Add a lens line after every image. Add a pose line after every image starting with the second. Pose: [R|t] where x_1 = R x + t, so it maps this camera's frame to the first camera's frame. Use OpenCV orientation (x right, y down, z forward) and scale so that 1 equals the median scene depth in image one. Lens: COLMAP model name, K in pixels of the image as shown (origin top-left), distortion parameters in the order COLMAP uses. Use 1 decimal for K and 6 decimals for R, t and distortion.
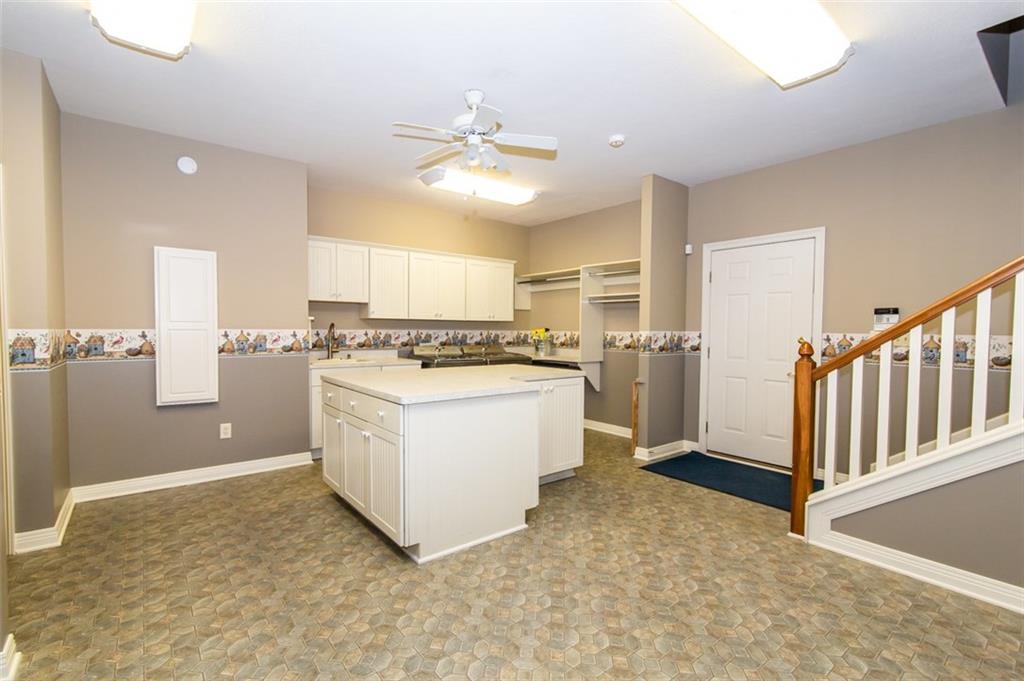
lens RADIAL K [[465.0, 0, 509.3], [0, 465.0, 342.5], [0, 0, 1]] dist [0.000996, 0.000251]
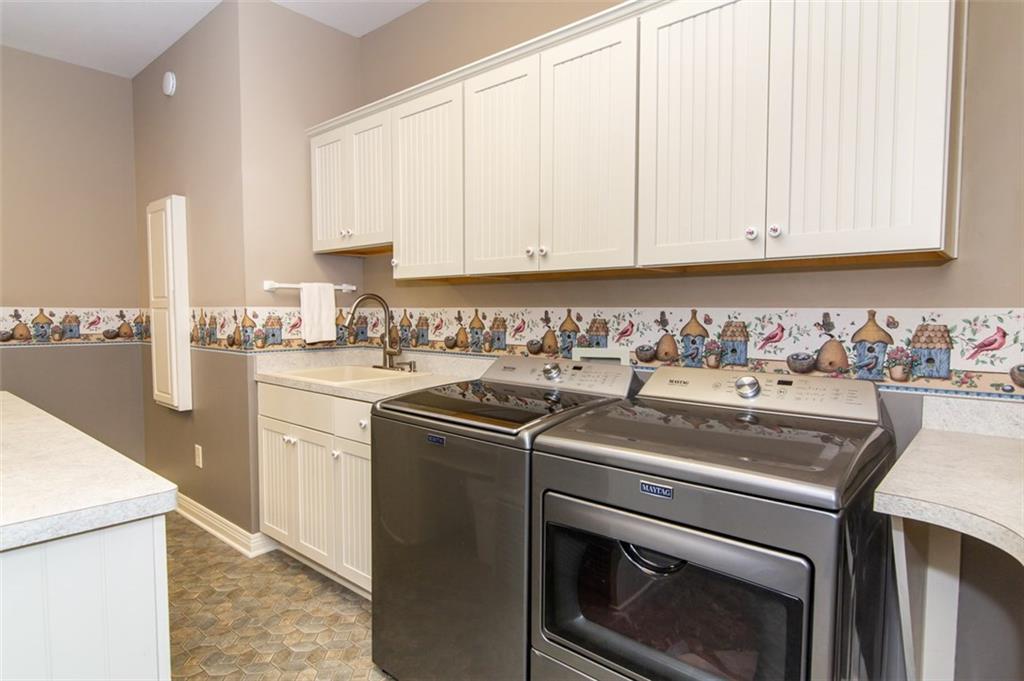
lens RADIAL K [[567.8, 0, 512.0], [0, 567.8, 340.5], [0, 0, 1]] dist [0.001348, 0.000271]
pose [[0.181884, 0.044391, -0.982317, 0.227440], [-0.028300, 0.998803, 0.039896, -0.021123], [0.982913, 0.020543, 0.182923, 1.028015]]
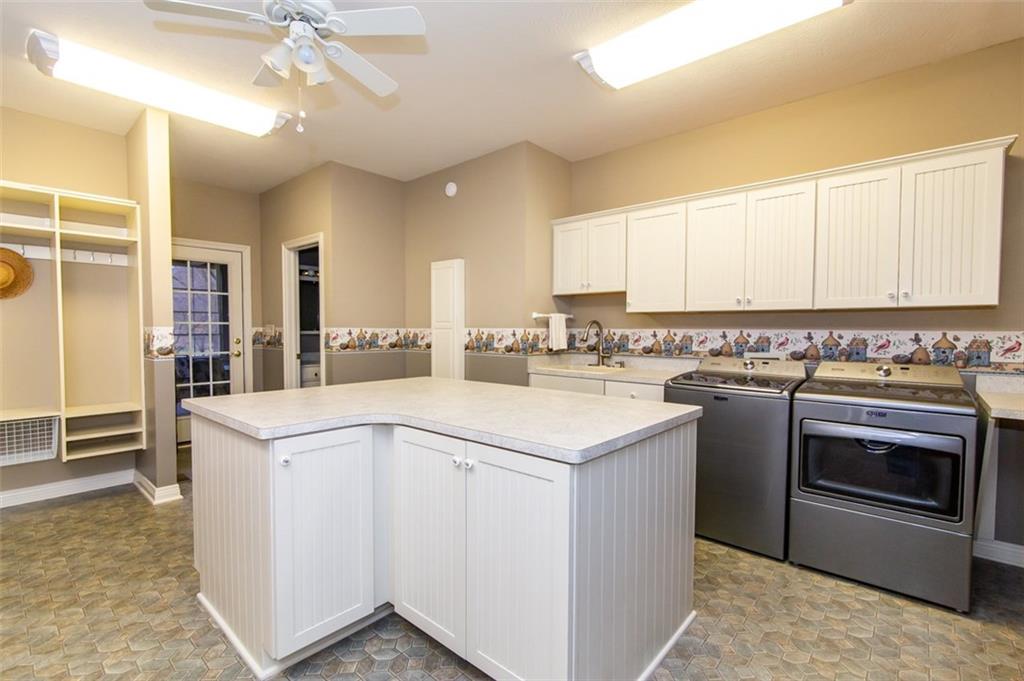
lens RADIAL K [[465.0, 0, 509.3], [0, 465.0, 342.5], [0, 0, 1]] dist [0.000996, 0.000251]
pose [[0.174959, 0.025945, -0.984234, 0.378153], [-0.028574, 0.999365, 0.021264, -0.016782], [0.984161, 0.024403, 0.175589, 0.710124]]
